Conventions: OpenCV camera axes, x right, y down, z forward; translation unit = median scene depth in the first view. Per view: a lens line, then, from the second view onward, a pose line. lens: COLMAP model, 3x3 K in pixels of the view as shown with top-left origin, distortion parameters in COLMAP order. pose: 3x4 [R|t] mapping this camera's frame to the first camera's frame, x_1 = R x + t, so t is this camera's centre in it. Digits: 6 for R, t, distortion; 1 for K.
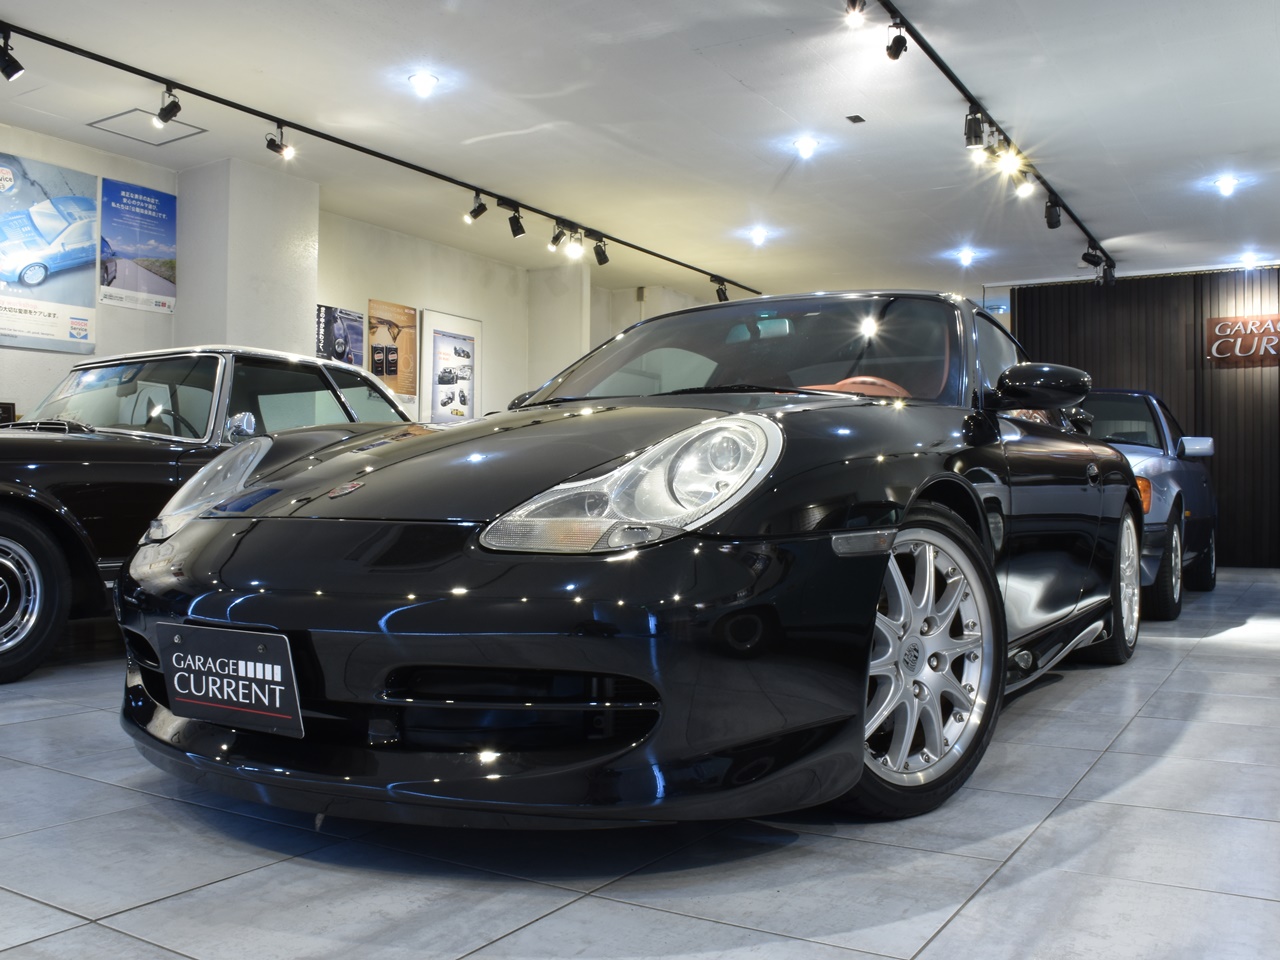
lens RADIAL K [[1149.3, 0, 617.9], [0, 1149.3, 484.5], [0, 0, 1]] dist [-0.136465, 0.104256]
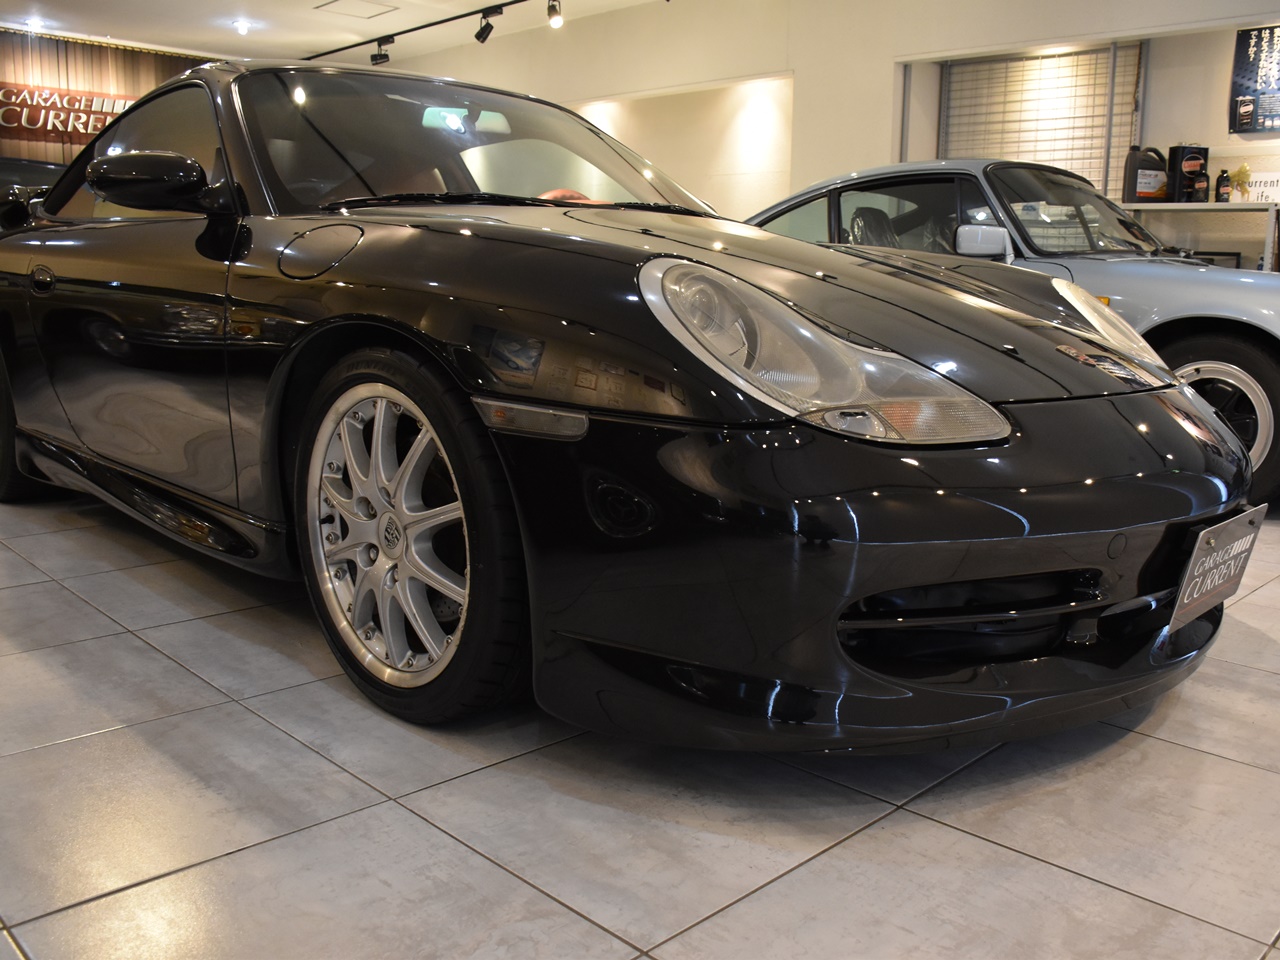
lens RADIAL K [[1149.3, 0, 644.2], [0, 1149.3, 473.9], [0, 0, 1]] dist [-0.136465, 0.104256]
pose [[0.232255, -0.176620, 0.956485, -1.204422], [-0.024166, 0.982024, 0.187204, -0.064578], [-0.972355, -0.066593, 0.223812, 1.121328]]
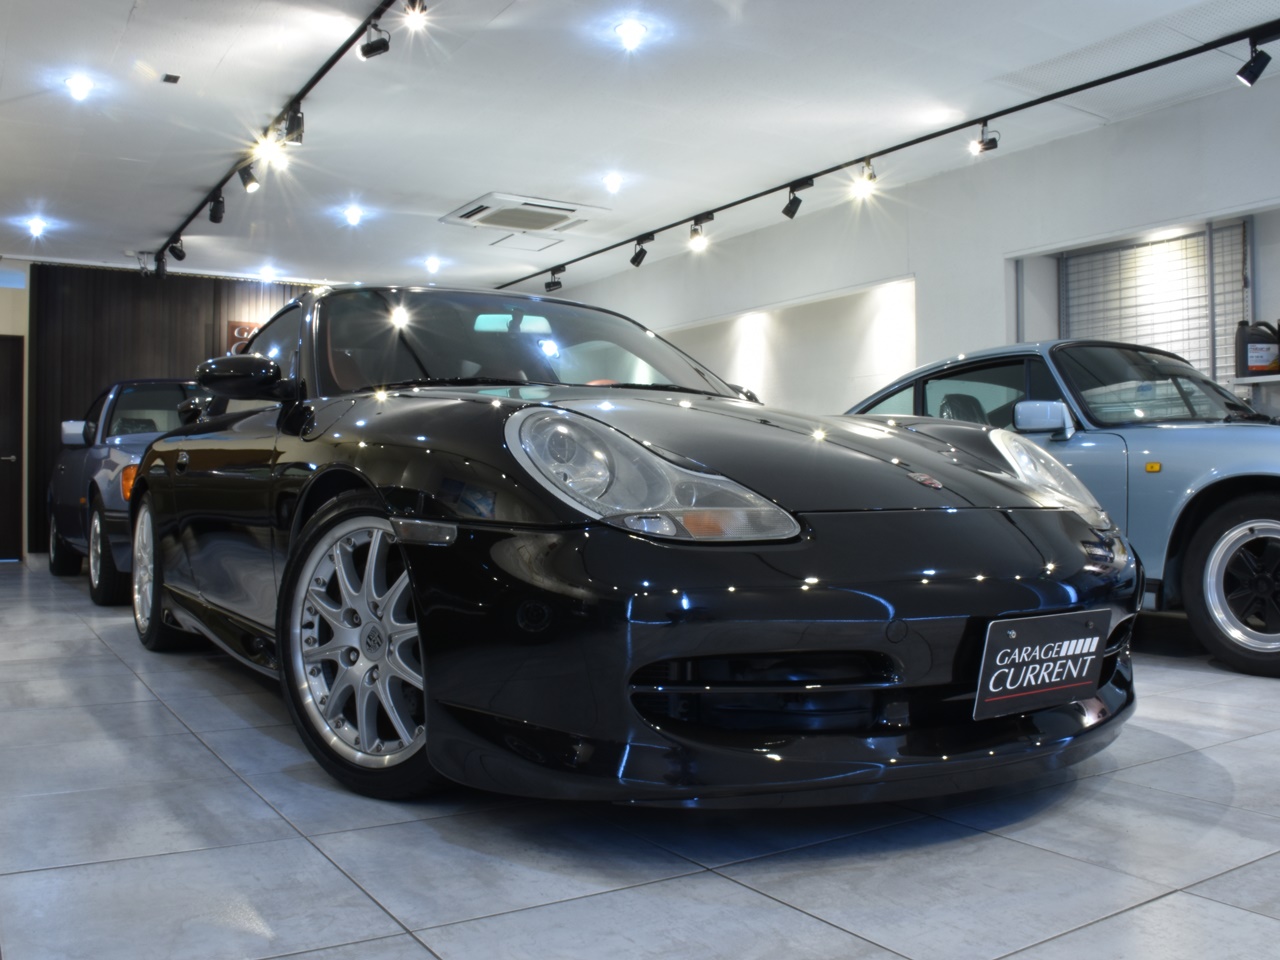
lens RADIAL K [[1149.3, 0, 607.9], [0, 1149.3, 485.3], [0, 0, 1]] dist [-0.136465, 0.104256]
pose [[0.463049, -0.007773, 0.886298, -1.272171], [-0.001336, 0.999954, 0.009468, -0.001346], [-0.886331, -0.005568, 0.463018, 0.767374]]
